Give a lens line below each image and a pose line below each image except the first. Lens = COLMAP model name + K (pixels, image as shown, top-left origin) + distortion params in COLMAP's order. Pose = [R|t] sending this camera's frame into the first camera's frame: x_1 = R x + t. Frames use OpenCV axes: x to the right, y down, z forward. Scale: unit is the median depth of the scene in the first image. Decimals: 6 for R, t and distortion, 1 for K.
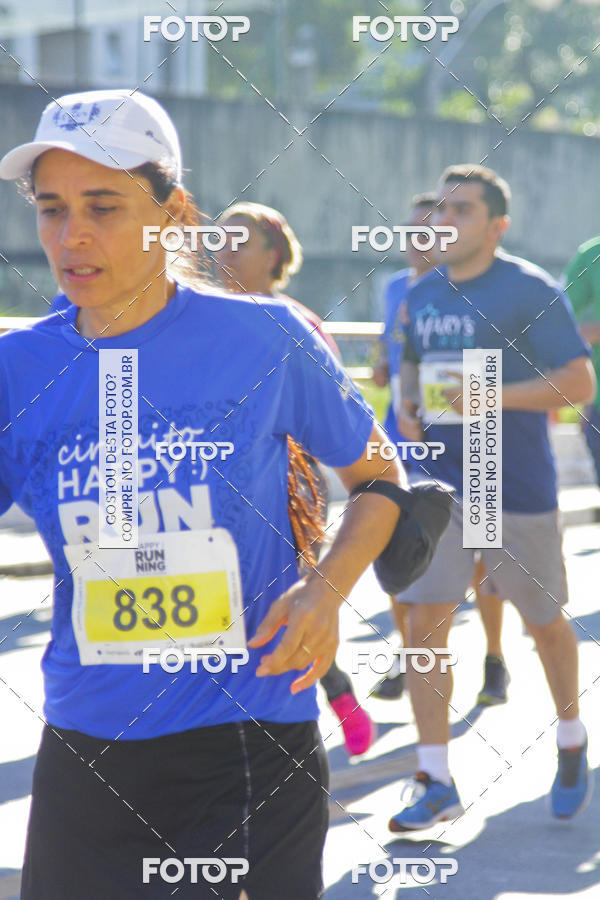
lens RADIAL K [[5546.9, 0, 301.8], [0, 5546.9, 452.1], [0, 0, 1]] dist [1.487513, -2.804982]
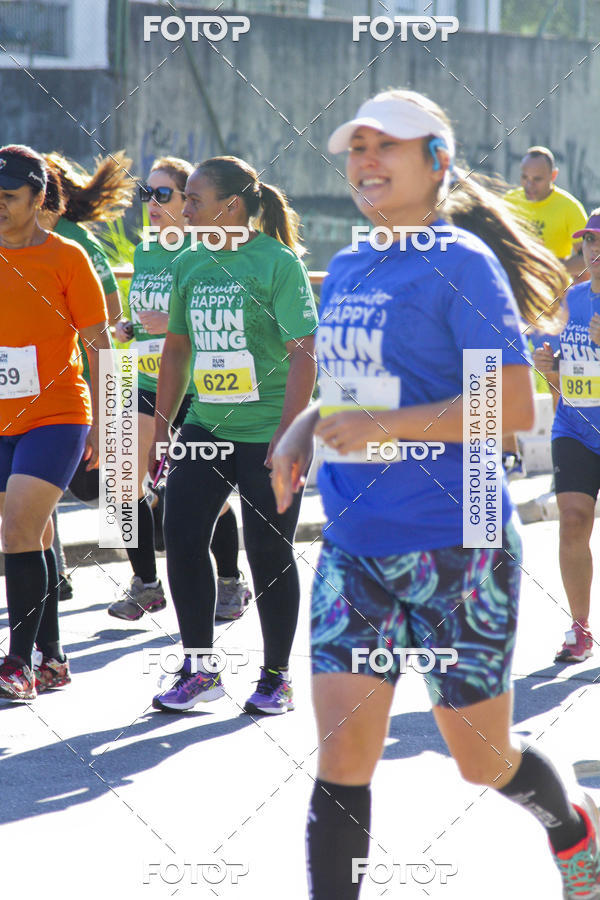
lens RADIAL K [[5546.9, 0, 301.8], [0, 5546.9, 452.1], [0, 0, 1]] dist [1.487513, -2.804982]
pose [[0.997610, 0.016545, -0.067088, 0.013758], [-0.016256, 0.999856, 0.004848, 0.002926], [0.067158, -0.003745, 0.997735, 0.053329]]
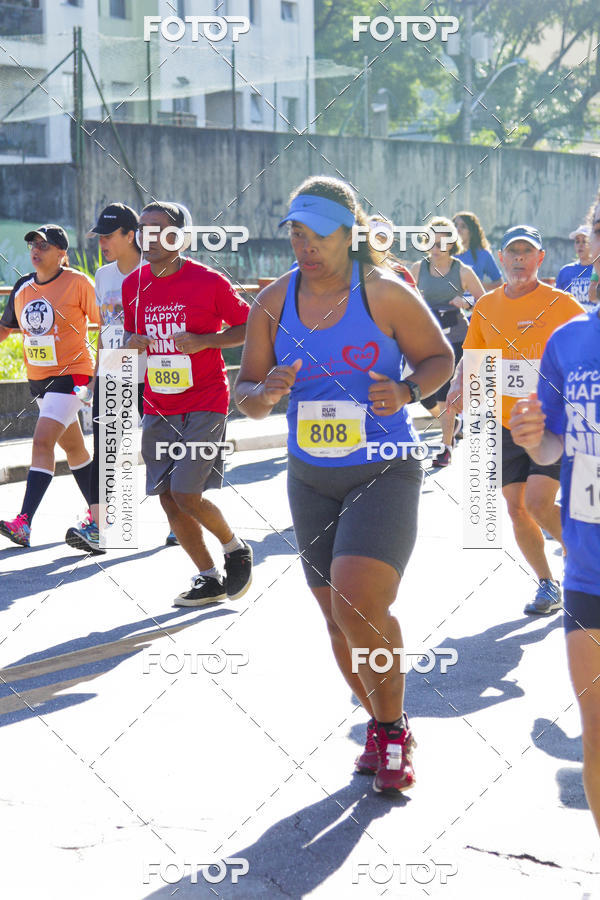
lens RADIAL K [[6016.7, 0, 335.2], [0, 6016.7, 449.2], [0, 0, 1]] dist [2.145037, -1.372287]
pose [[0.998714, -0.017149, -0.047716, 0.064788], [0.017331, 0.999844, 0.003405, 0.016269], [0.047650, -0.004227, 0.998855, -0.643668]]
